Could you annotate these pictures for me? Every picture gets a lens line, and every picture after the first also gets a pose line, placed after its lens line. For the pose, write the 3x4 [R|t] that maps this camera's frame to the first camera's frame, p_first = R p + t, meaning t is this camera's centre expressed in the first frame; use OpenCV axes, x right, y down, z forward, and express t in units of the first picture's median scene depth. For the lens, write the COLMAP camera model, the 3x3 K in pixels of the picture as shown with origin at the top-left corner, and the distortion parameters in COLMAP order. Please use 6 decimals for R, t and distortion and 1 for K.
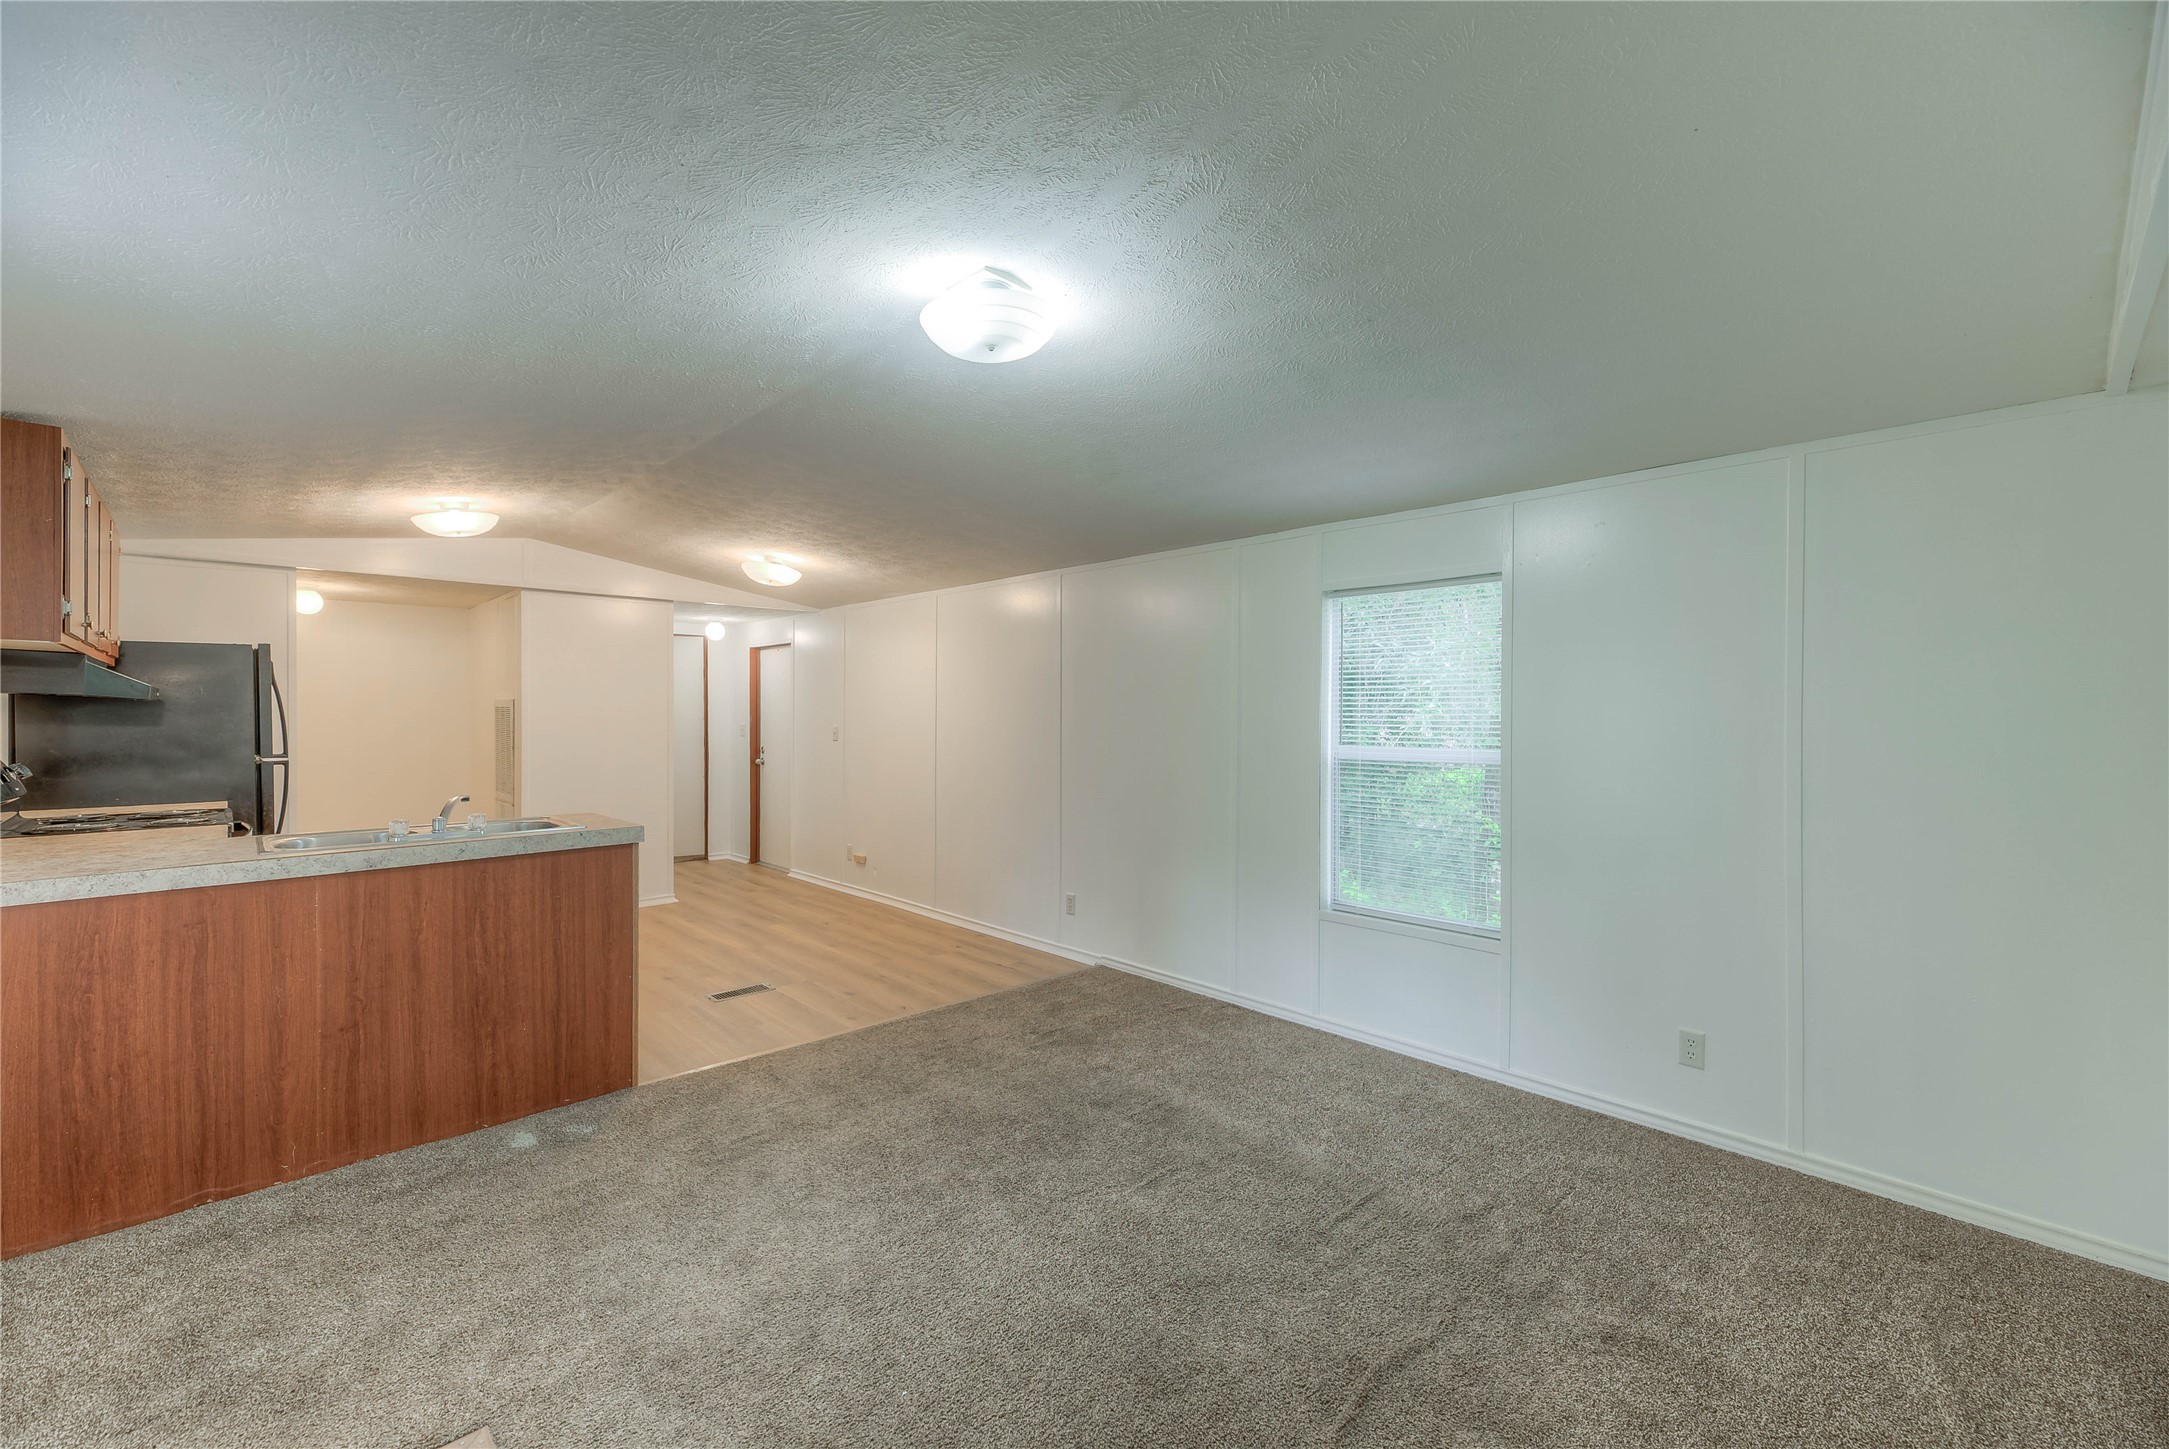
lens RADIAL K [[898.2, 0, 1096.0], [0, 898.2, 712.5], [0, 0, 1]] dist [0.011490, -0.001714]
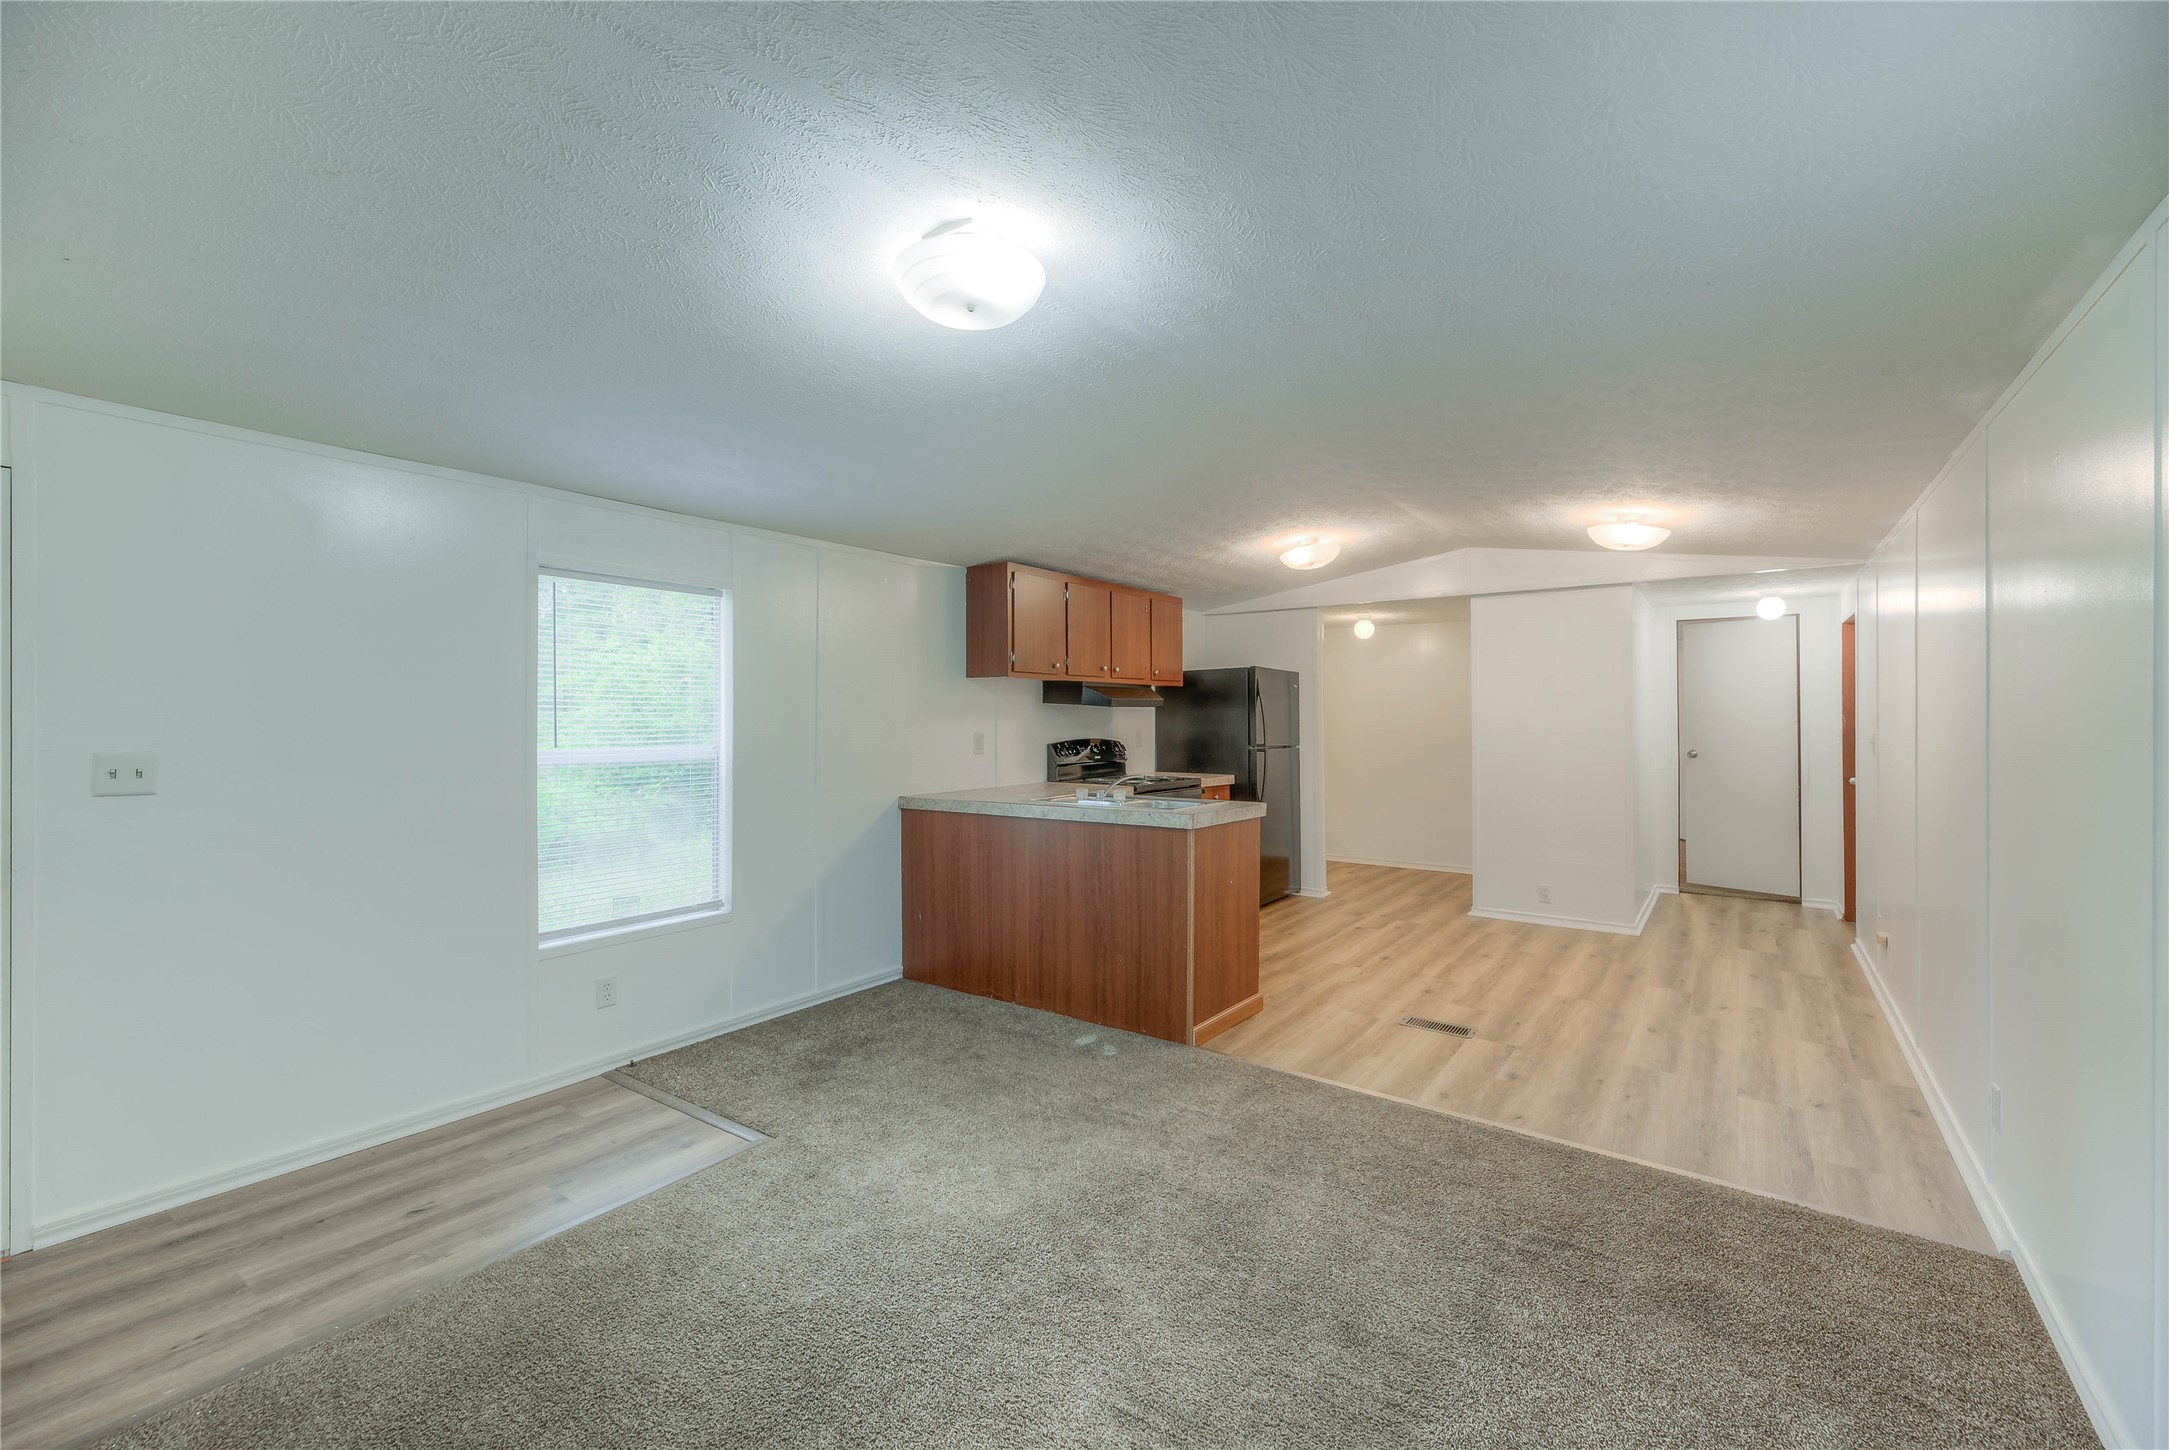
lens RADIAL K [[898.2, 0, 1092.9], [0, 898.2, 708.6], [0, 0, 1]] dist [0.011490, -0.001714]
pose [[0.173524, -0.008392, -0.984794, 0.468369], [0.002701, 0.999964, -0.008046, 0.002182], [0.984826, -0.001264, 0.173540, 0.558394]]
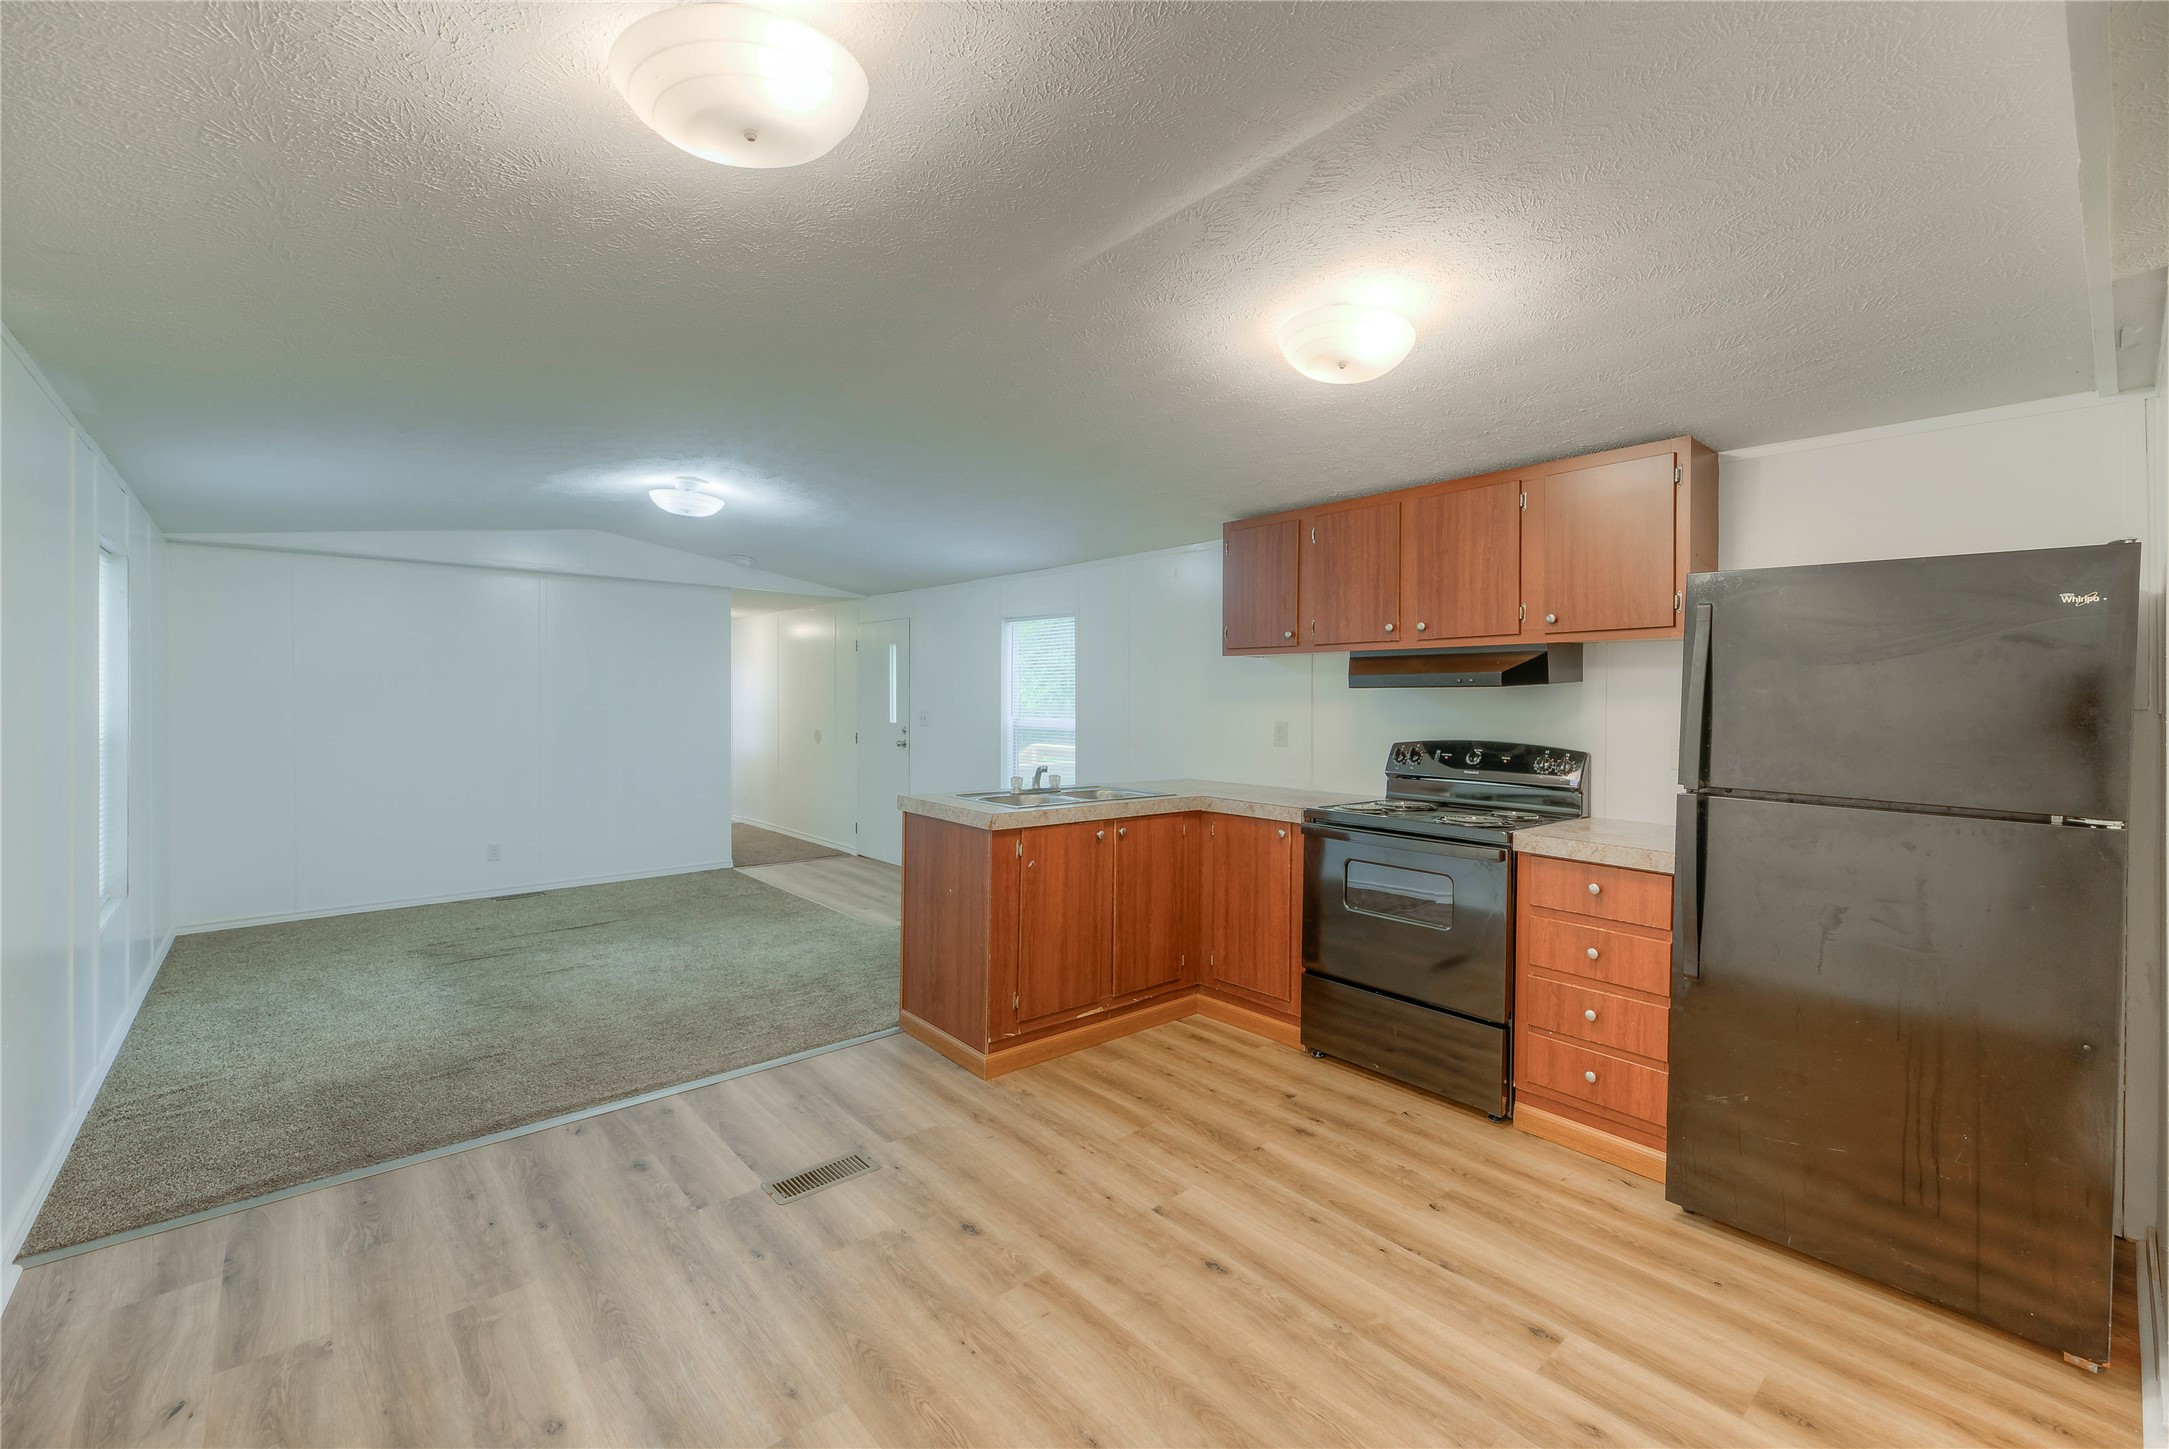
lens RADIAL K [[898.2, 0, 1080.1], [0, 898.2, 711.8], [0, 0, 1]] dist [0.011490, -0.001714]
pose [[-0.998253, -0.012650, 0.057707, -0.646762], [-0.012052, 0.999870, 0.010686, 0.005022], [-0.057835, 0.009972, -0.998276, 1.716521]]
